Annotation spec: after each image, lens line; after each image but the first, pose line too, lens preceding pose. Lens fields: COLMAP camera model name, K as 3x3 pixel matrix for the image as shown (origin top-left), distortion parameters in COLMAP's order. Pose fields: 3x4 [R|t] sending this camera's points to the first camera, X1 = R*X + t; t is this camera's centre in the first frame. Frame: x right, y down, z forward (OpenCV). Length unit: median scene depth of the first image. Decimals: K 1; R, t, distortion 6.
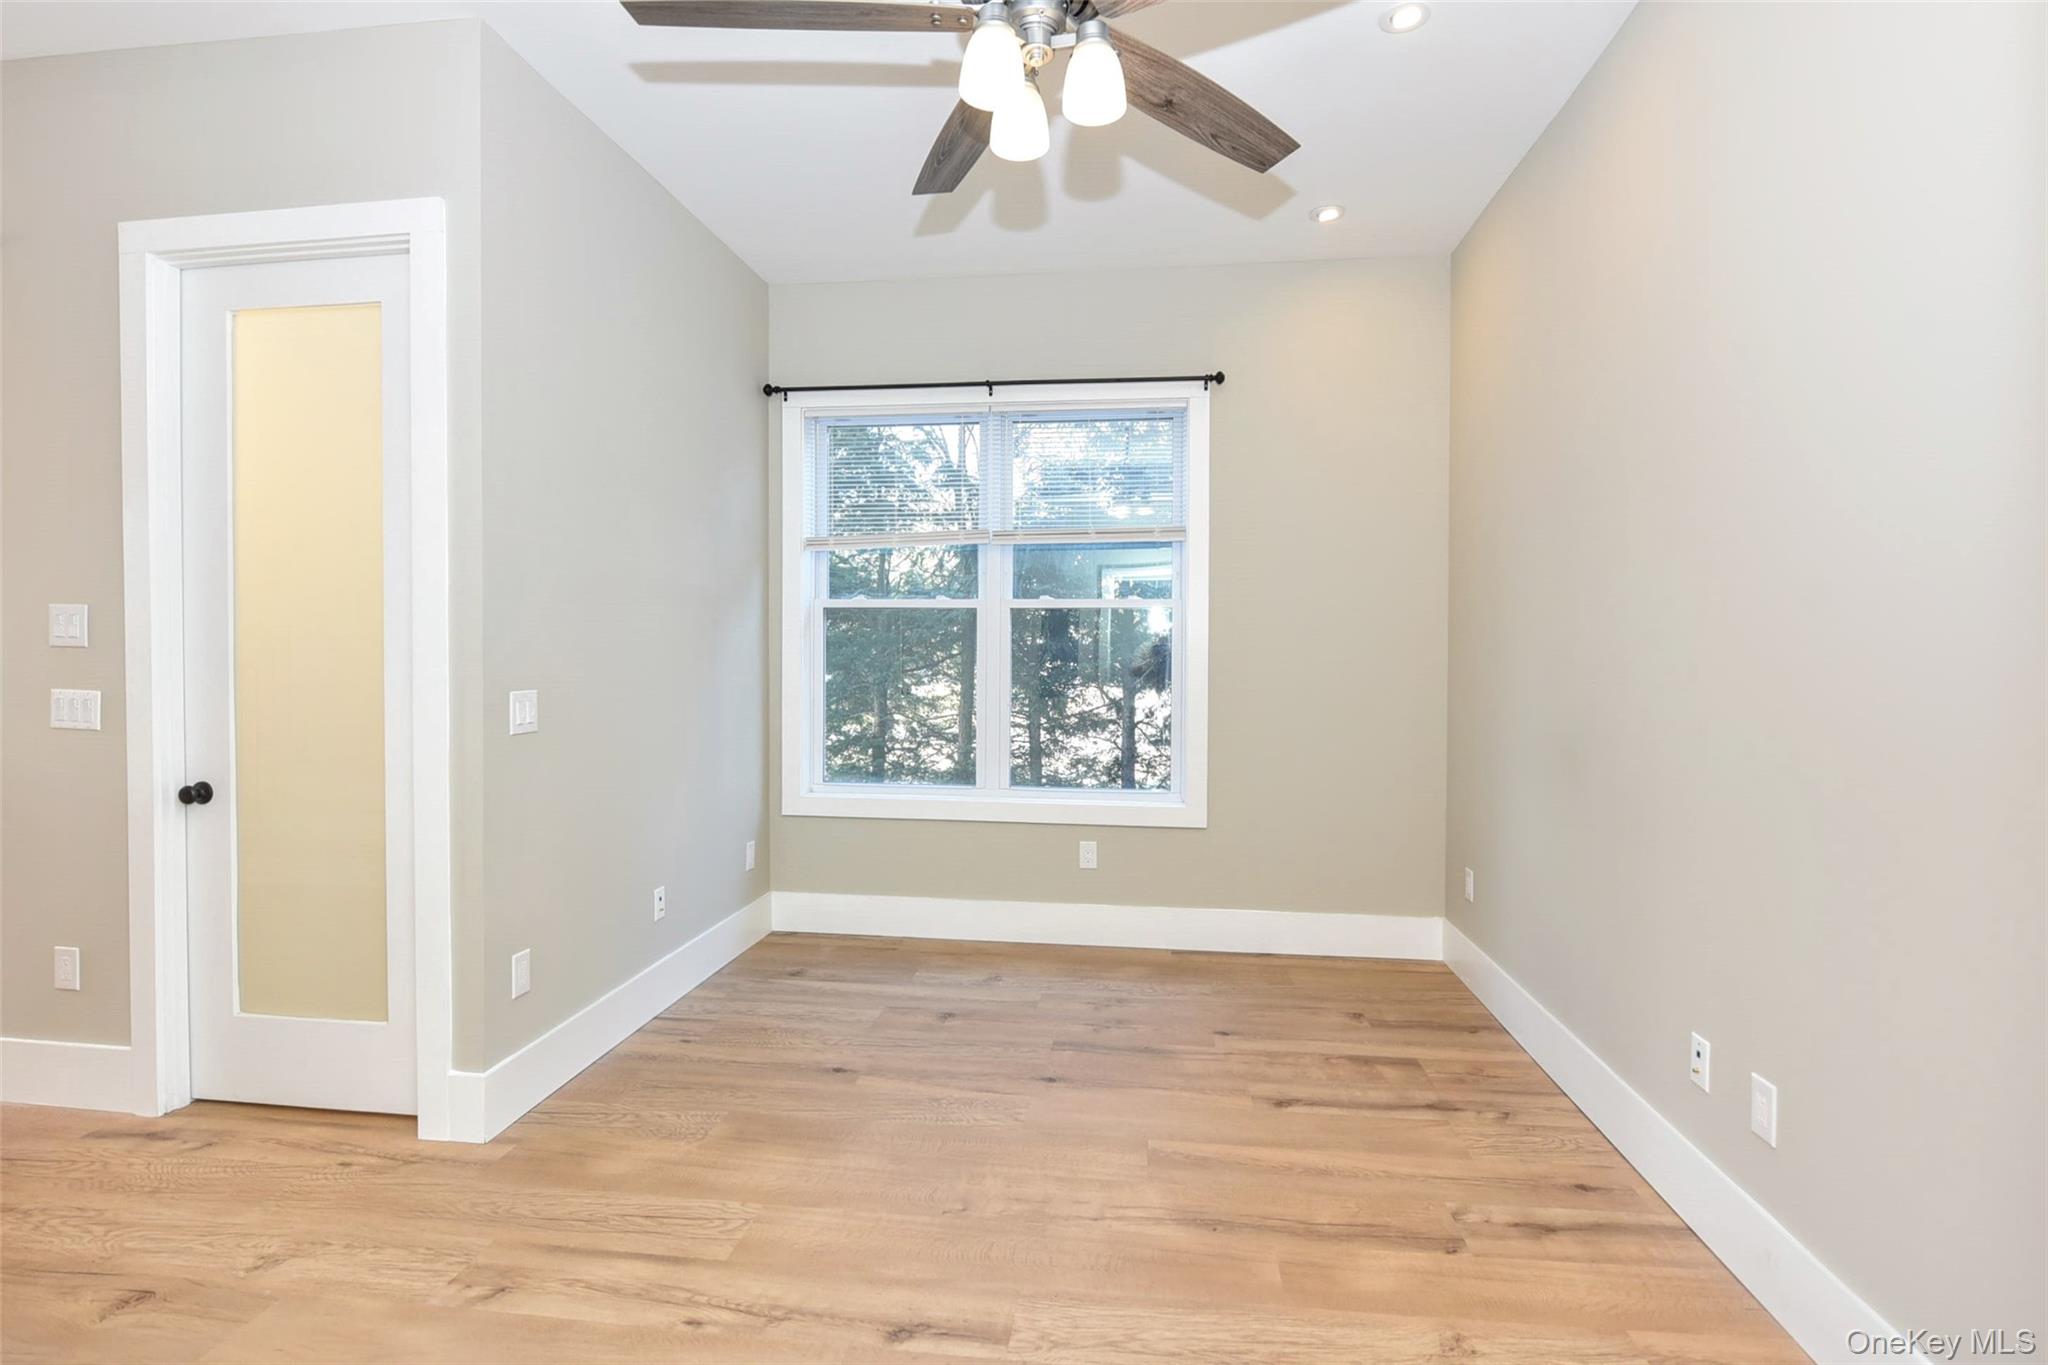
lens RADIAL K [[1016.9, 0, 1093.7], [0, 1016.9, 657.9], [0, 0, 1]] dist [-0.009757, -0.001109]
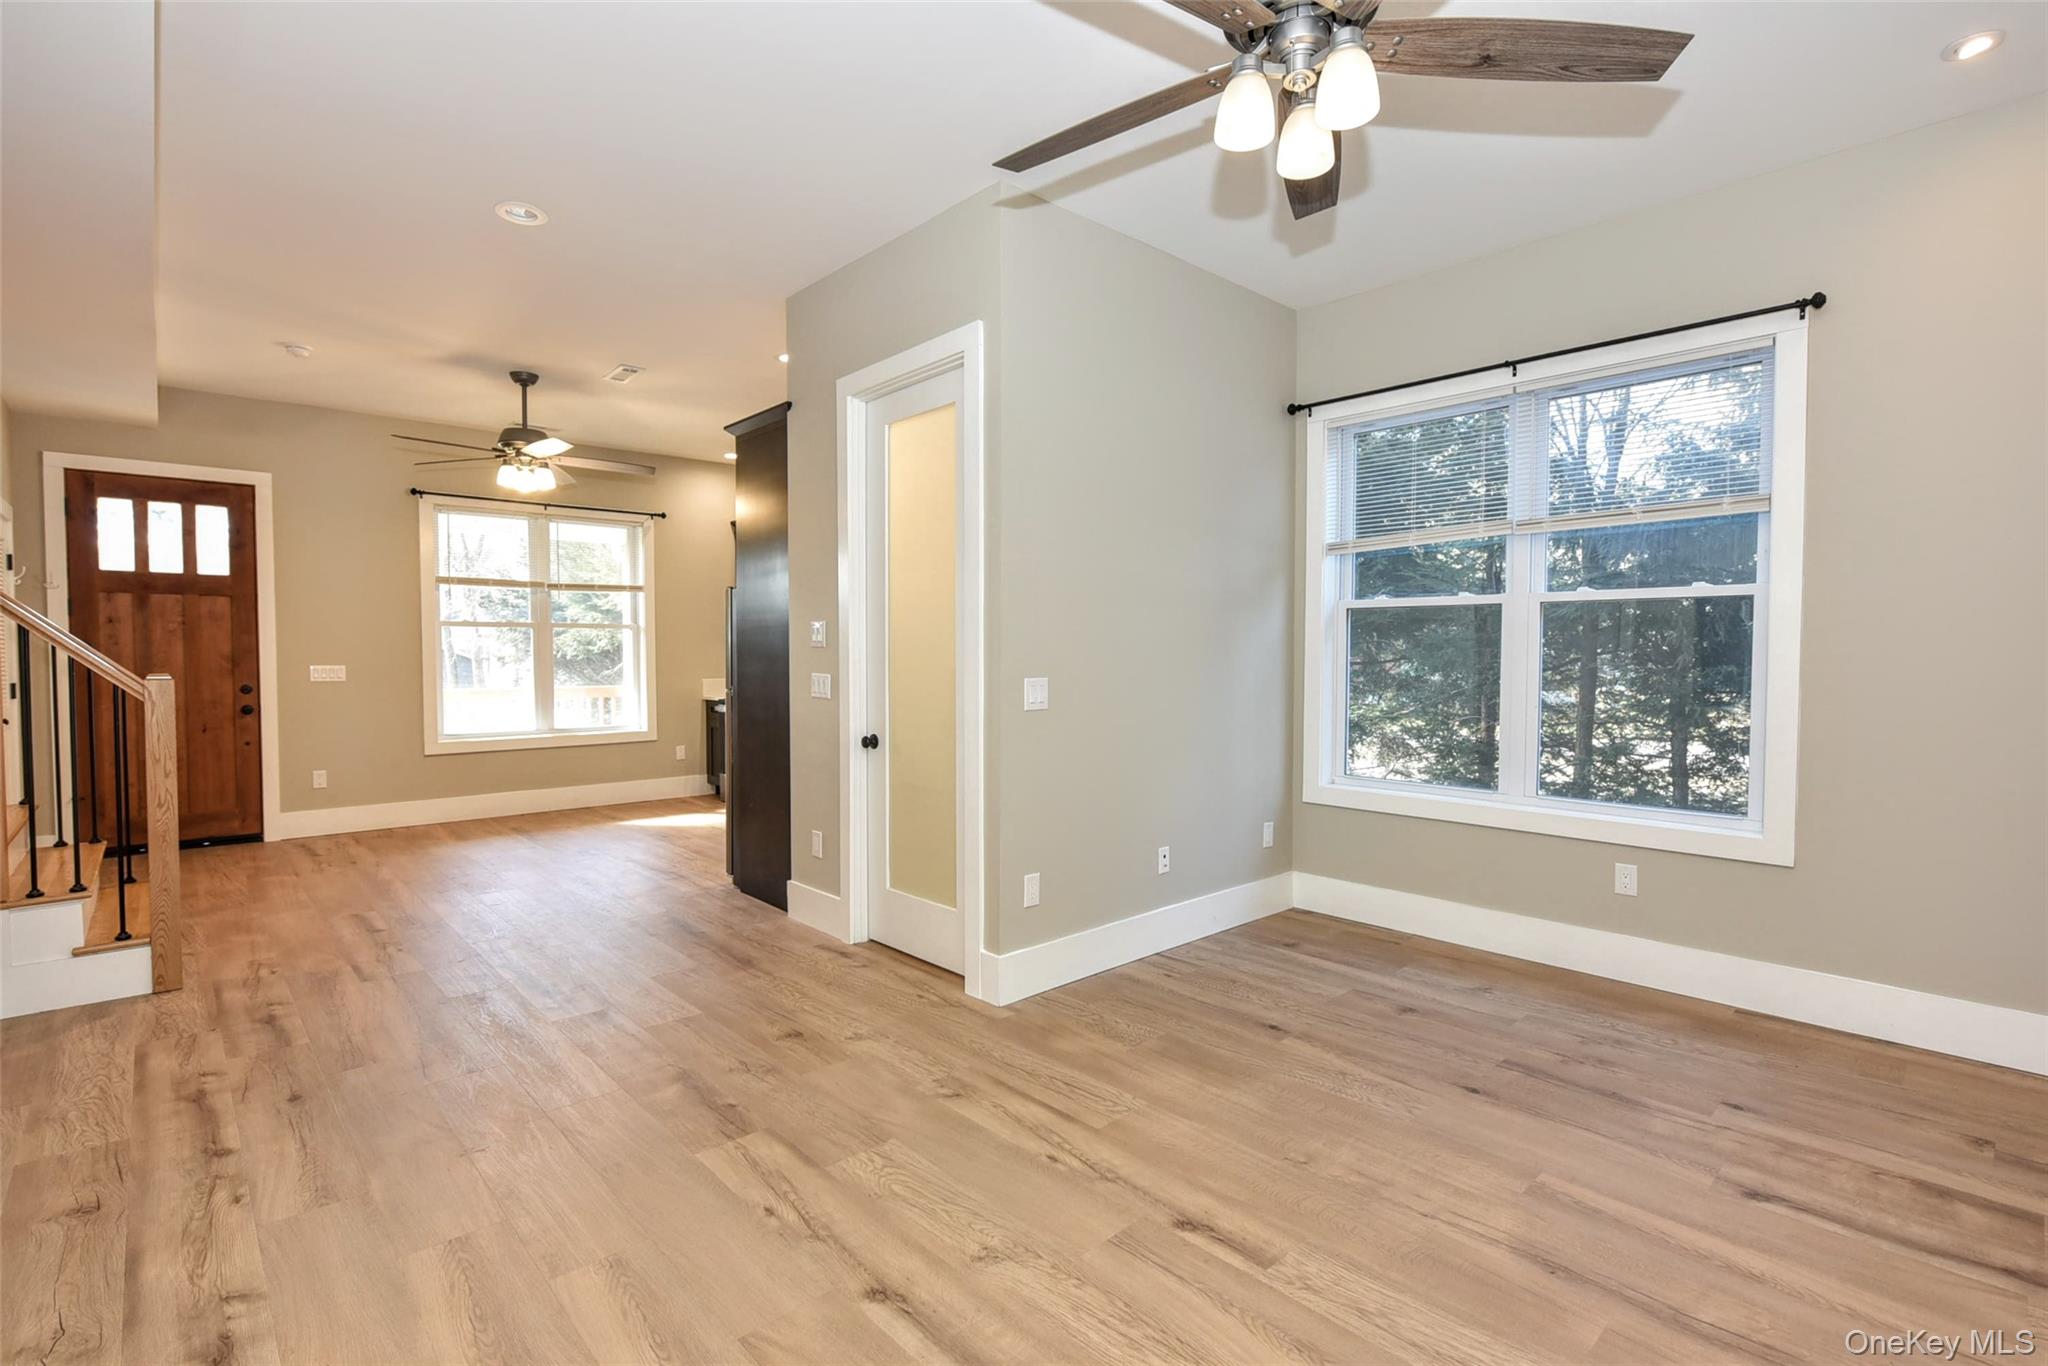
lens RADIAL K [[1016.9, 0, 1034.1], [0, 1016.9, 678.1], [0, 0, 1]] dist [-0.009757, -0.001109]
pose [[0.742618, 0.011677, -0.669614, 0.332236], [-0.002826, 0.999894, 0.014303, 0.013823], [0.669709, -0.008730, 0.742572, 0.012037]]
